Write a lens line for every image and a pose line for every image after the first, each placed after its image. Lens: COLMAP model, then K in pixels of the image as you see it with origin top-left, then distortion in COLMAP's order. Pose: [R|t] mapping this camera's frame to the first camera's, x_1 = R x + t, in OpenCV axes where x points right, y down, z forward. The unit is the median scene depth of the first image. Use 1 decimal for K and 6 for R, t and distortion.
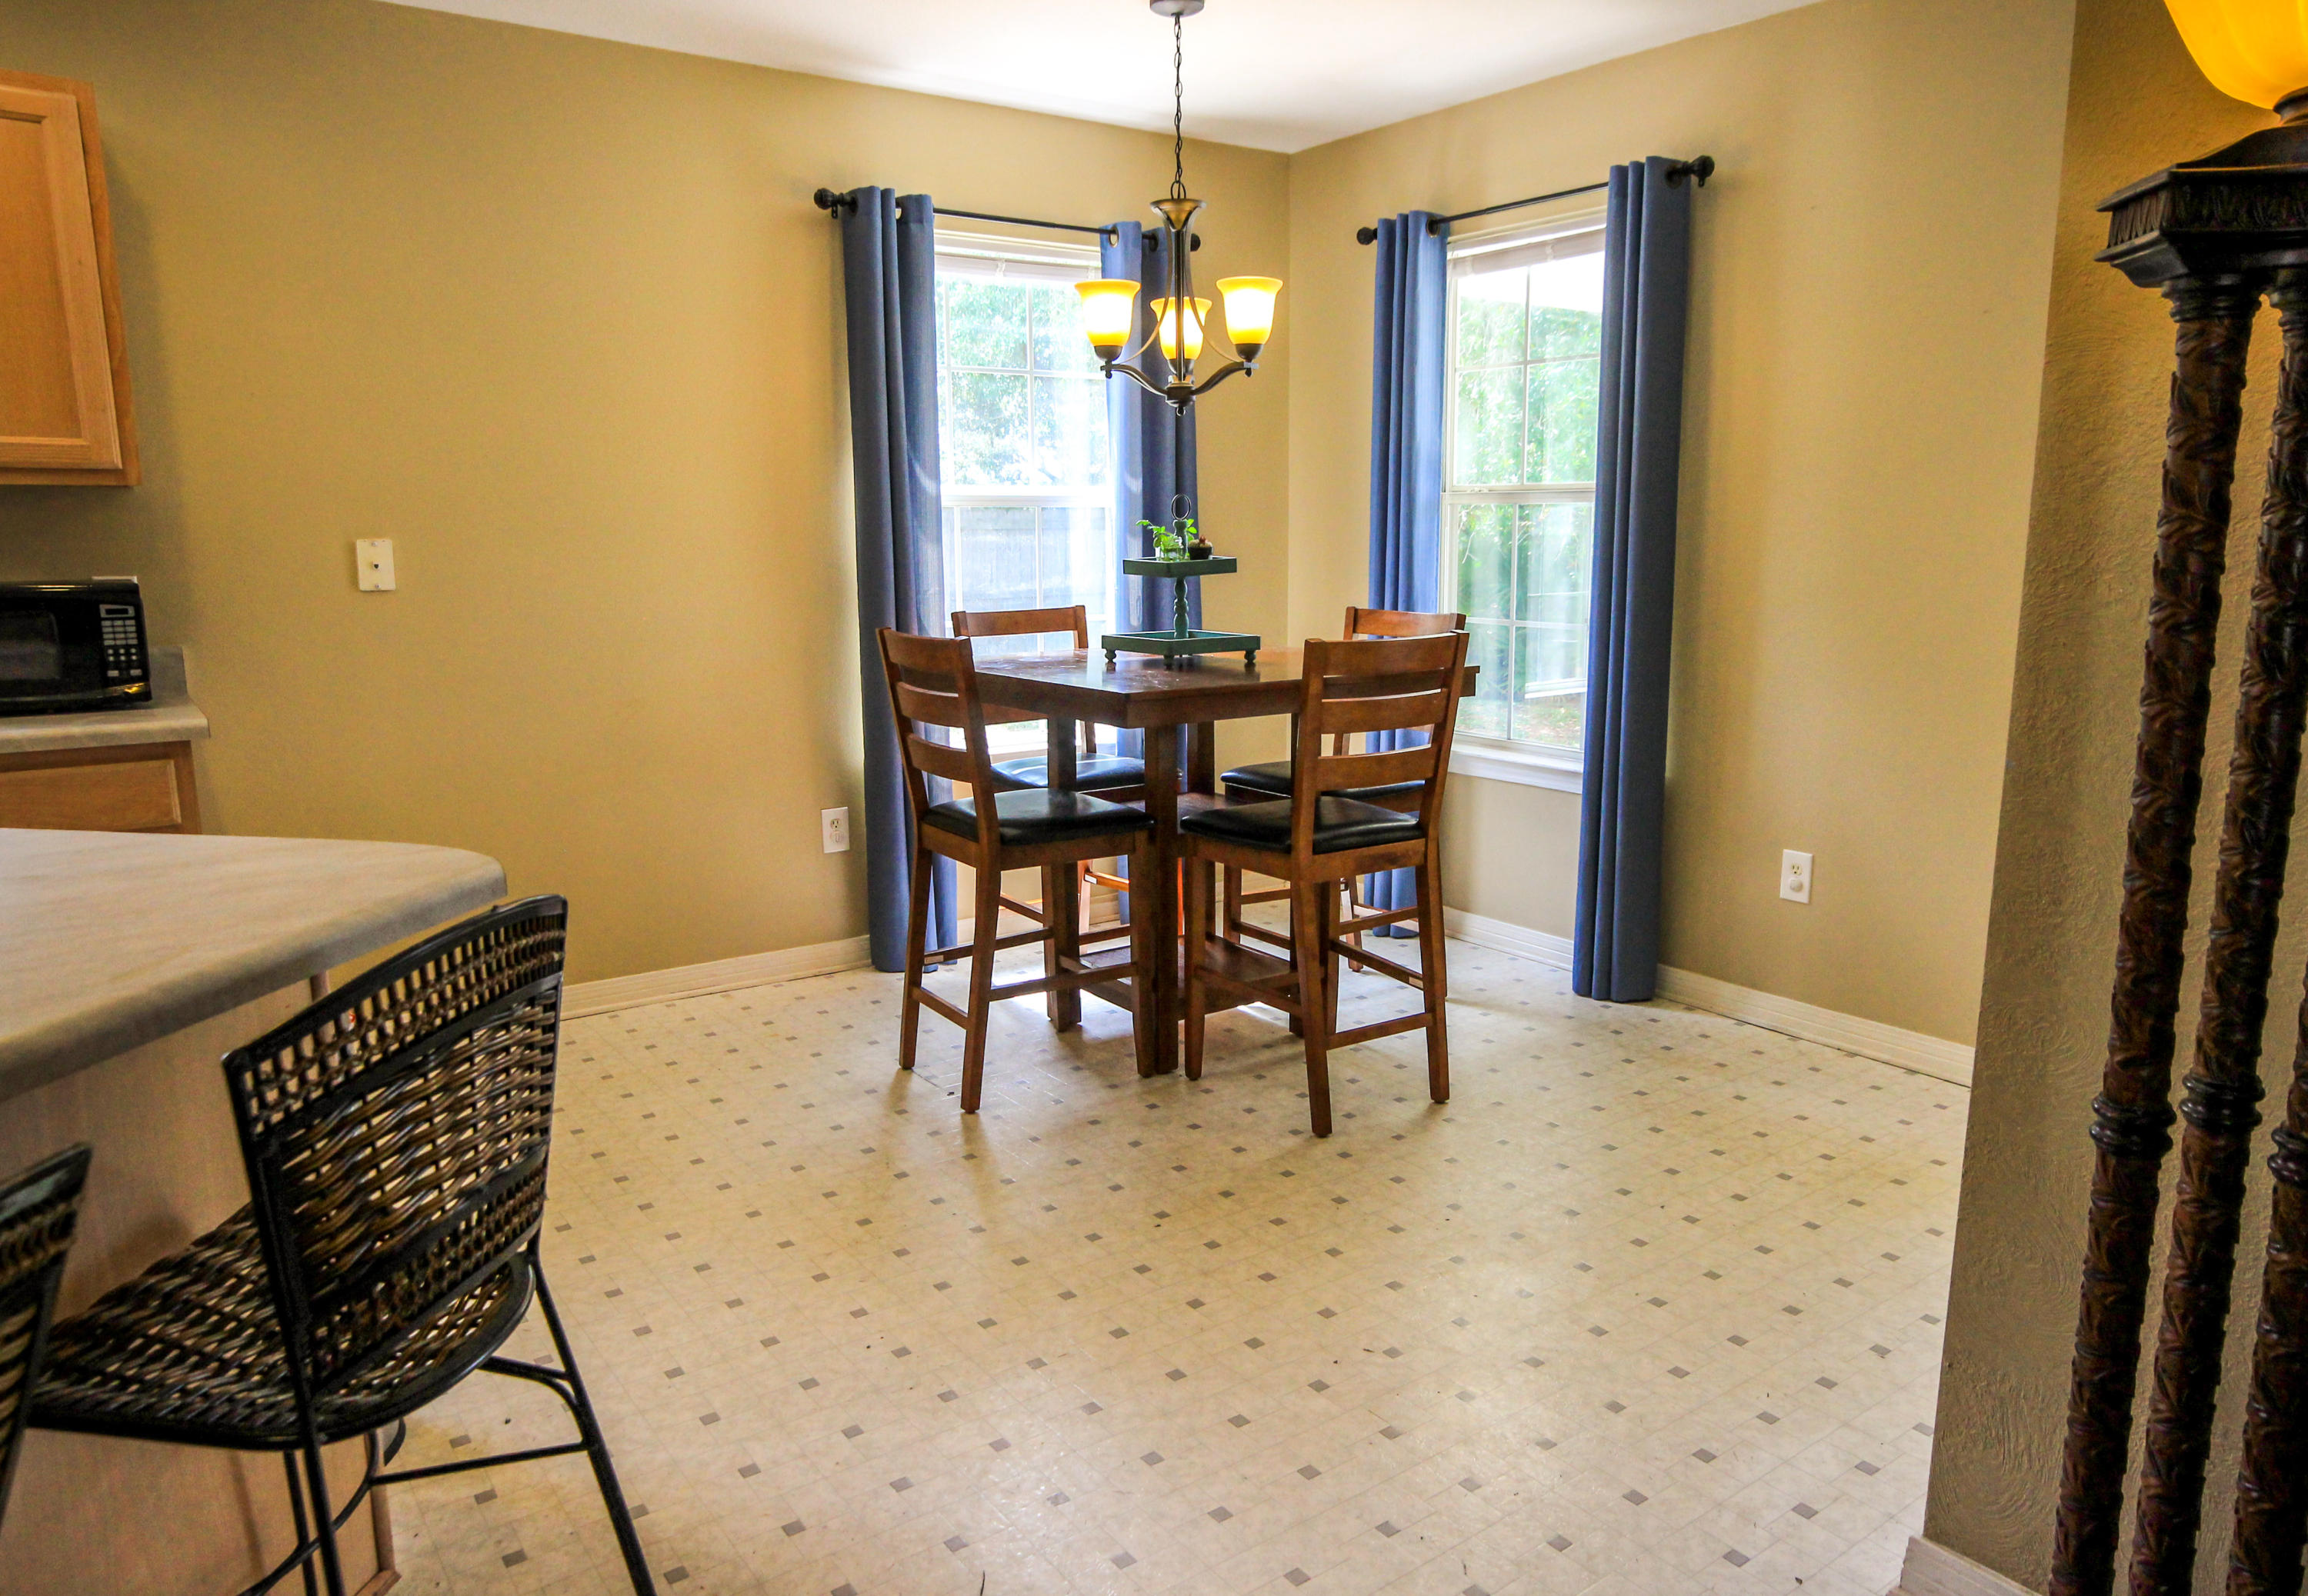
lens RADIAL K [[1536.0, 0, 1157.0], [0, 1536.0, 801.2], [0, 0, 1]] dist [-0.036220, 0.015226]
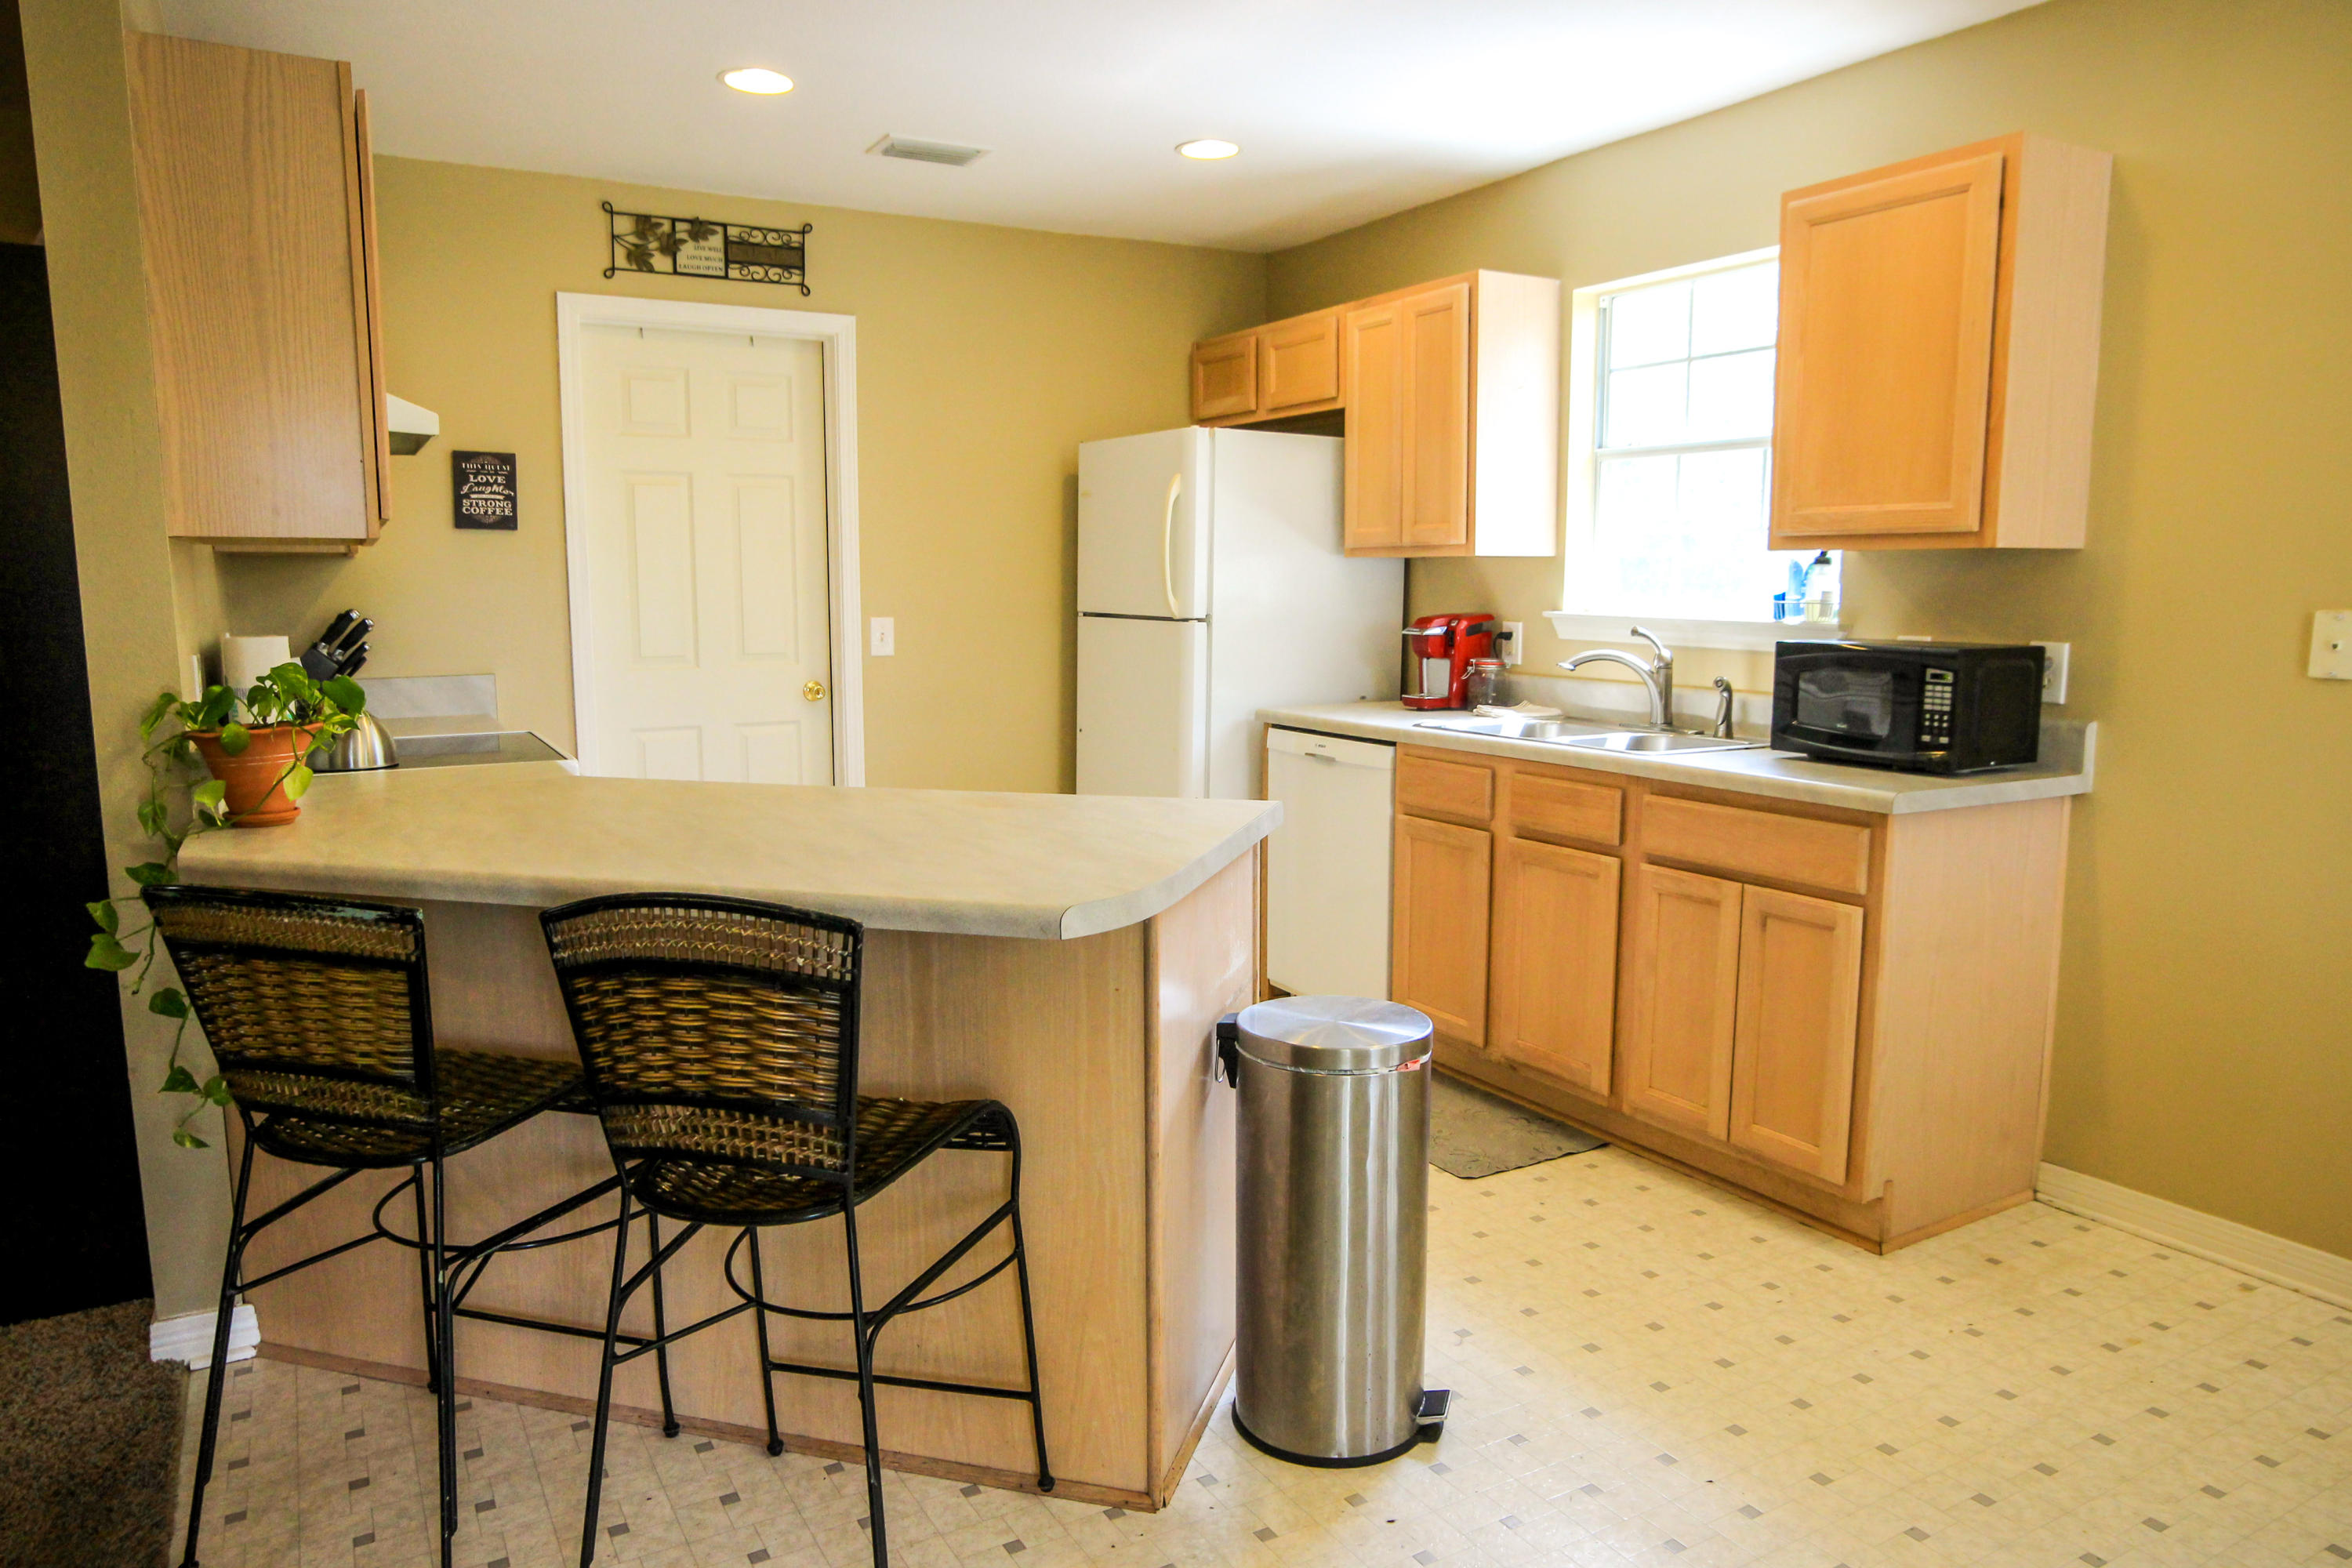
lens RADIAL K [[1529.8, 0, 1176.8], [0, 1529.8, 778.4], [0, 0, 1]] dist [-0.007960, 0.001115]
pose [[-0.101129, 0.134000, -0.985808, 0.281473], [-0.175411, 0.972963, 0.150249, -0.099923], [0.979288, 0.188116, -0.074889, 0.489501]]
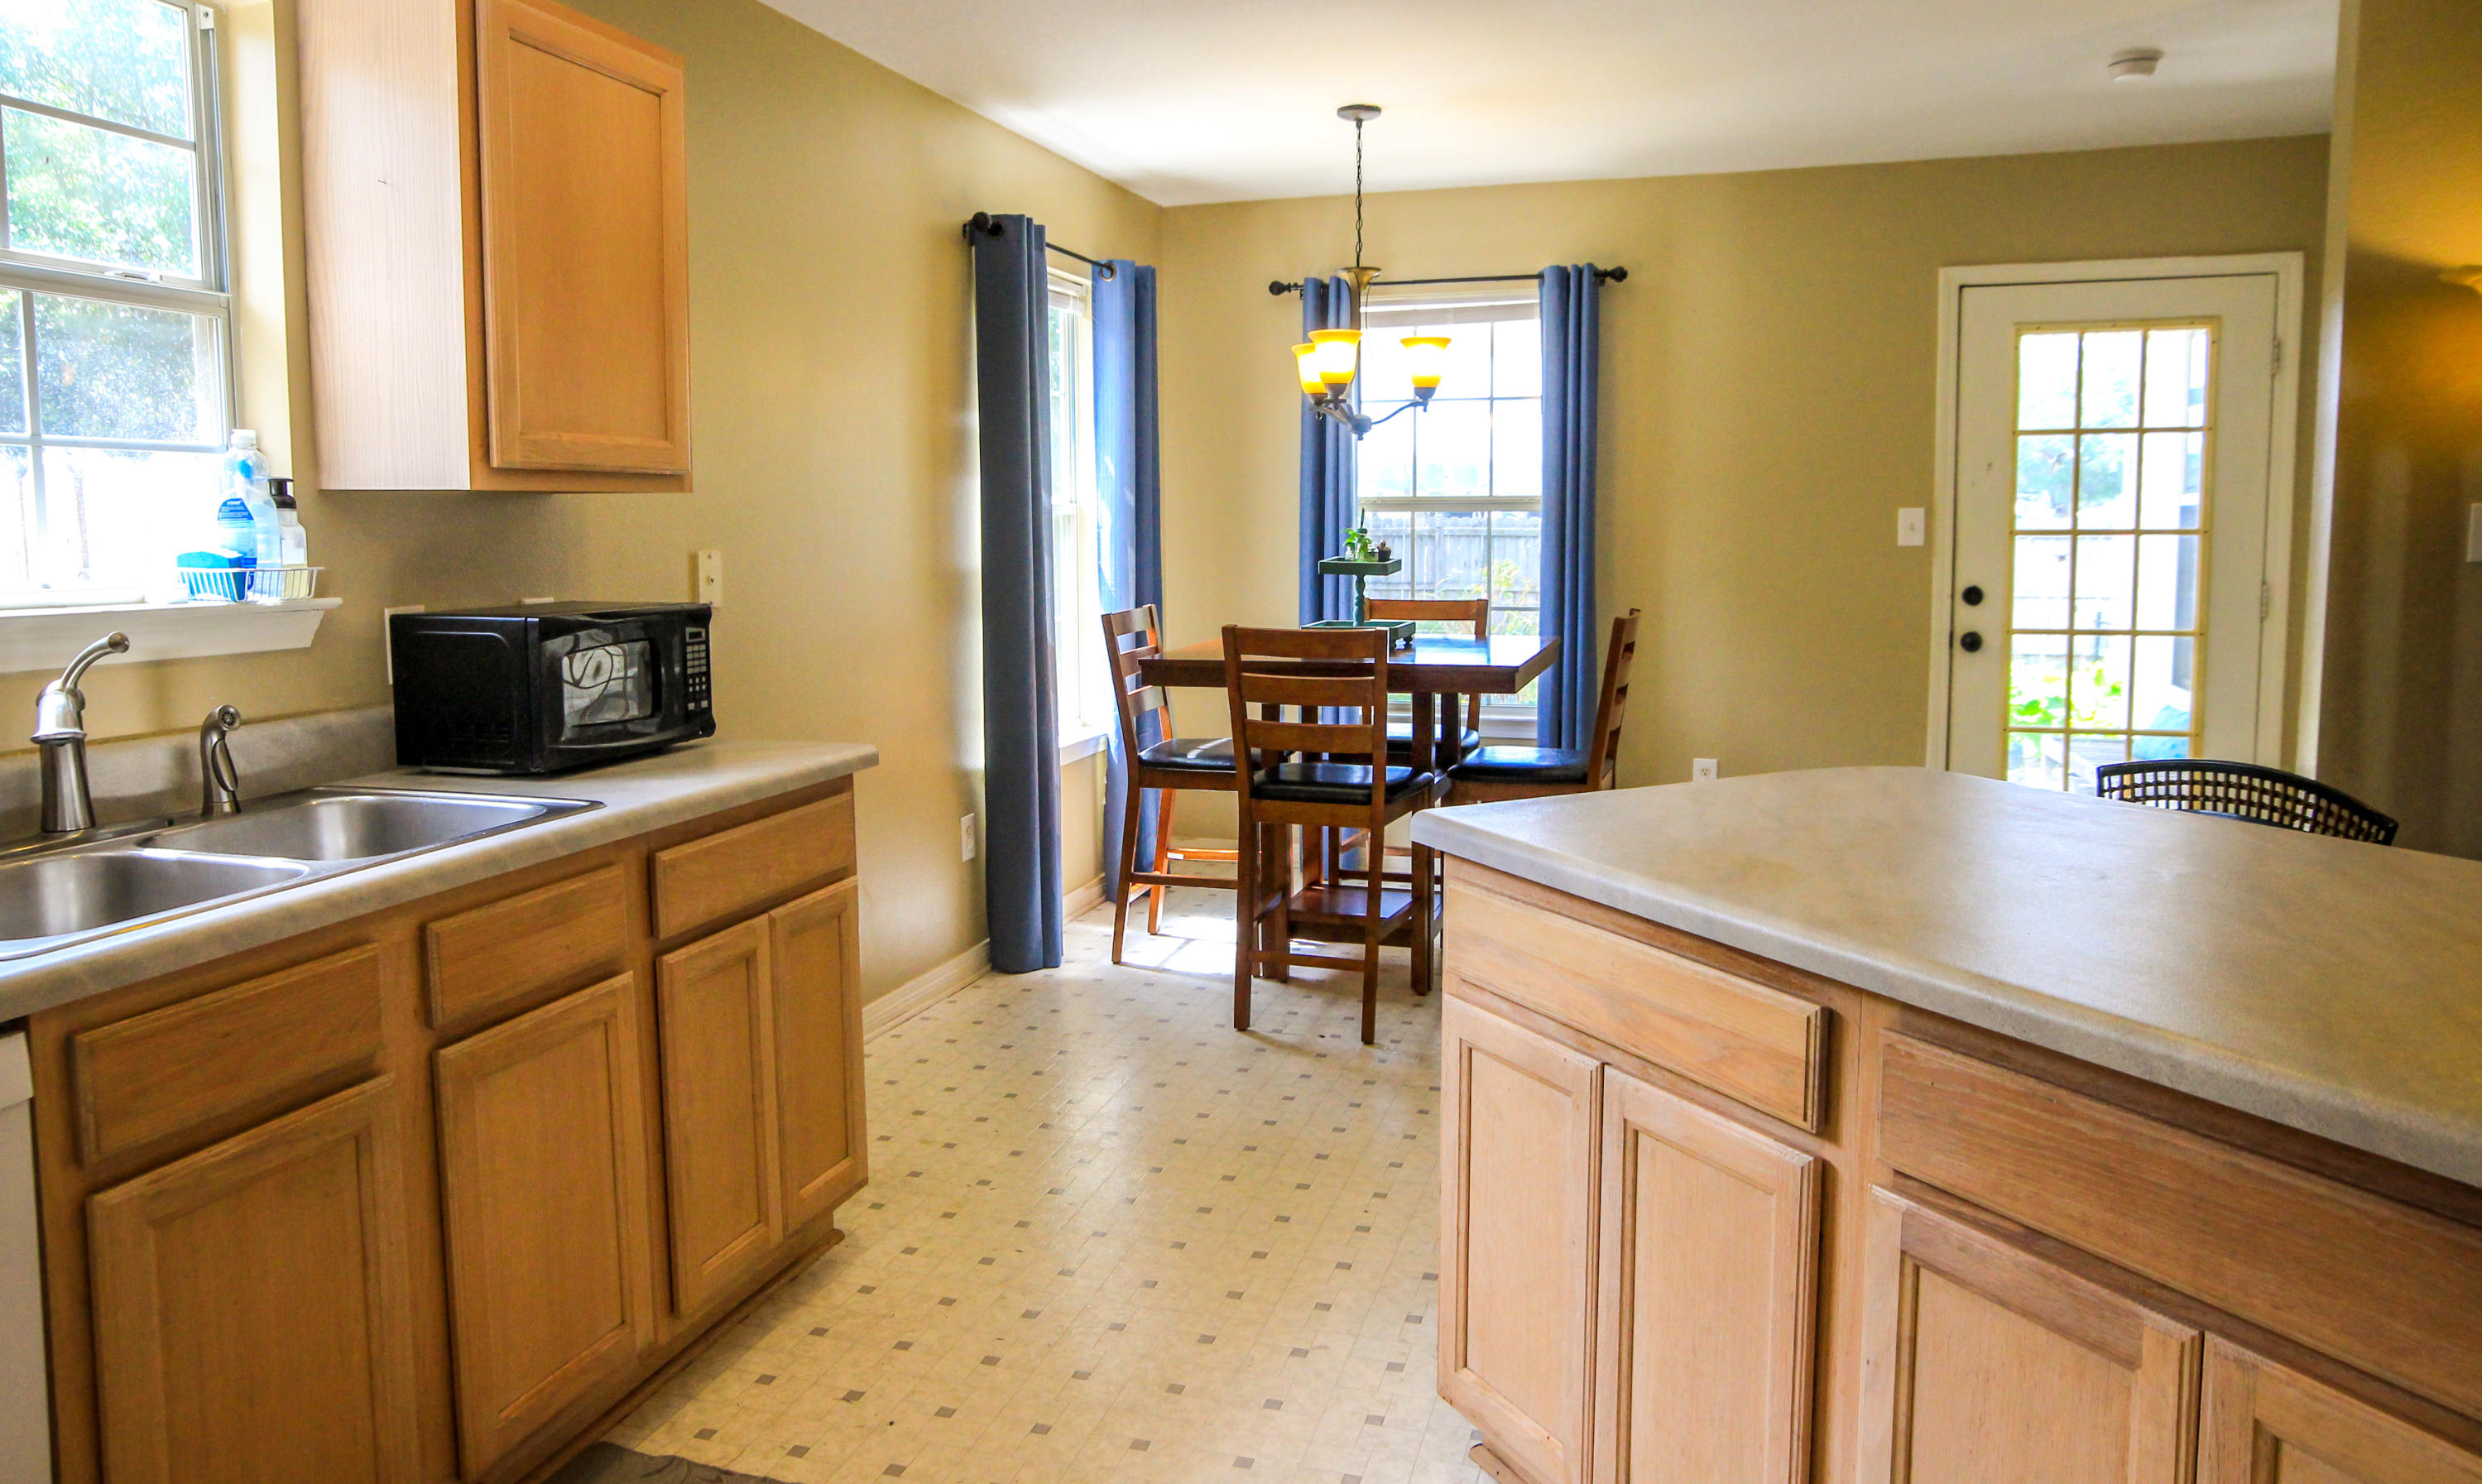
lens RADIAL K [[1647.4, 0, 1183.1], [0, 1647.4, 657.5], [0, 0, 1]] dist [-0.032293, 0.000222]
pose [[0.806426, -0.052445, 0.589005, -0.827174], [0.109217, 0.992133, -0.061194, -0.019110], [-0.581162, 0.113678, 0.805809, 0.058856]]
